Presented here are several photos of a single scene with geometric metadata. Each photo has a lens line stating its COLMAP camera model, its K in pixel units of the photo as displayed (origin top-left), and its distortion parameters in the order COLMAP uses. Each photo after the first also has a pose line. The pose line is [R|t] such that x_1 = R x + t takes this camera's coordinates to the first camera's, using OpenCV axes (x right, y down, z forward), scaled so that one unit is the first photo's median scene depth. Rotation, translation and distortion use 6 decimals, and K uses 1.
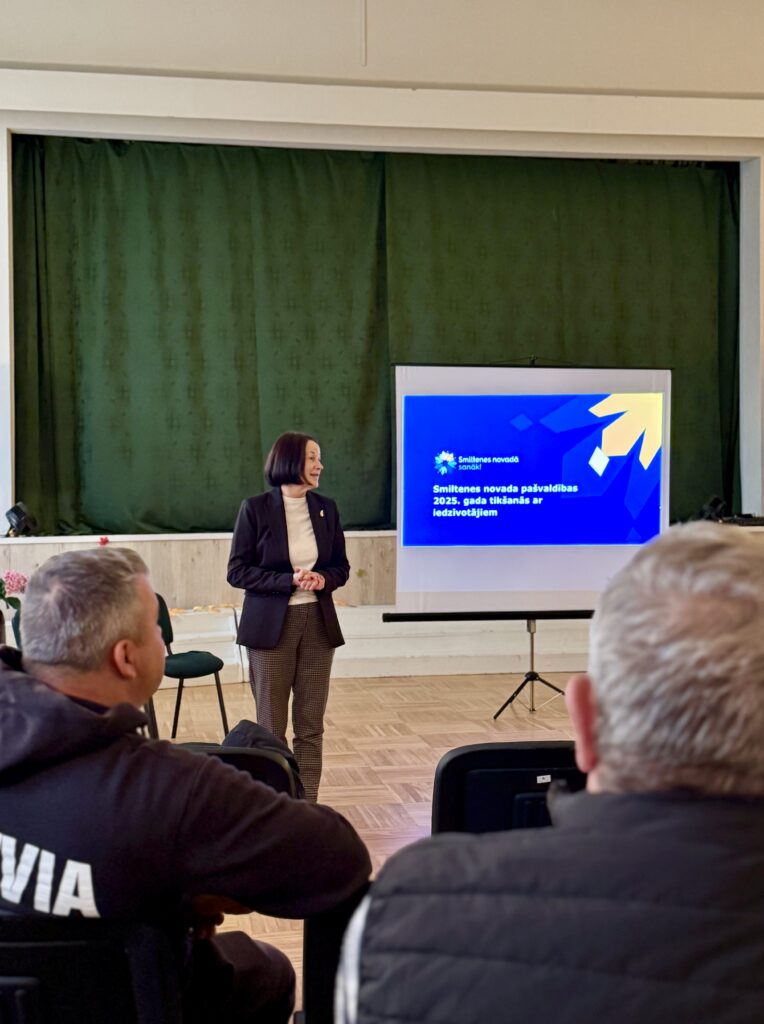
lens RADIAL K [[1392.5, 0, 383.0], [0, 1392.5, 512.6], [0, 0, 1]] dist [0.109416, 0.000000]
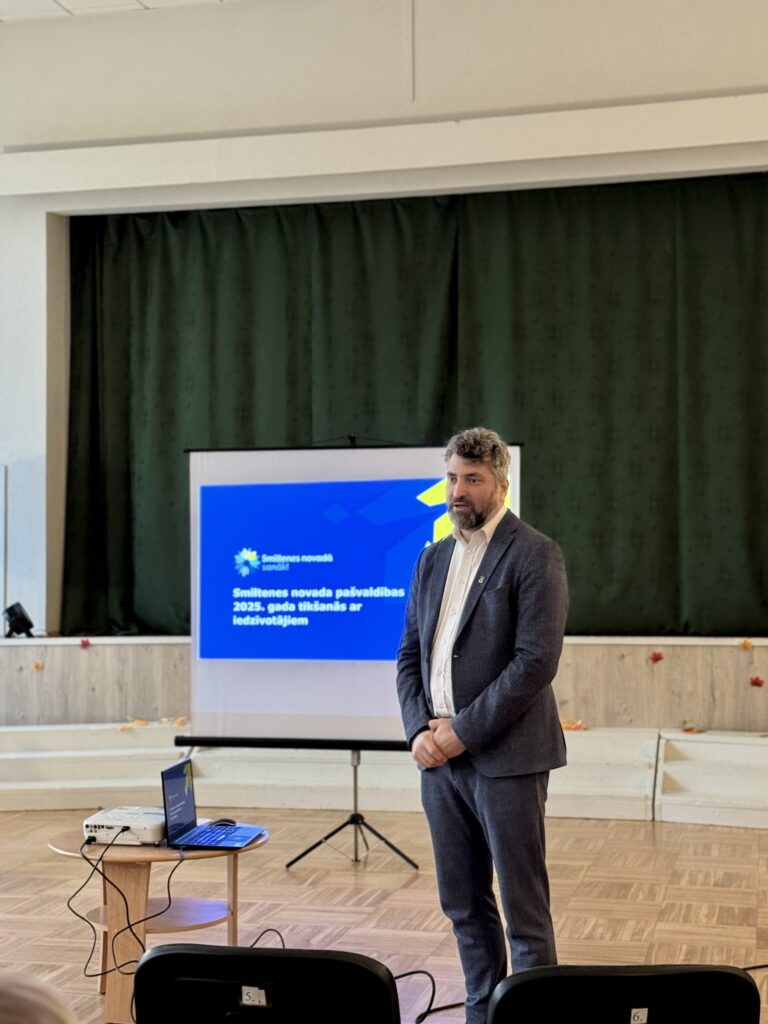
lens RADIAL K [[1618.1, 0, 383.8], [0, 1618.1, 517.2], [0, 0, 1]] dist [0.101414, 0.000000]
pose [[0.911355, -0.014641, -0.411361, 0.529309], [-0.005976, 0.998791, -0.048787, -0.015140], [0.411578, 0.046921, 0.910166, 0.121946]]
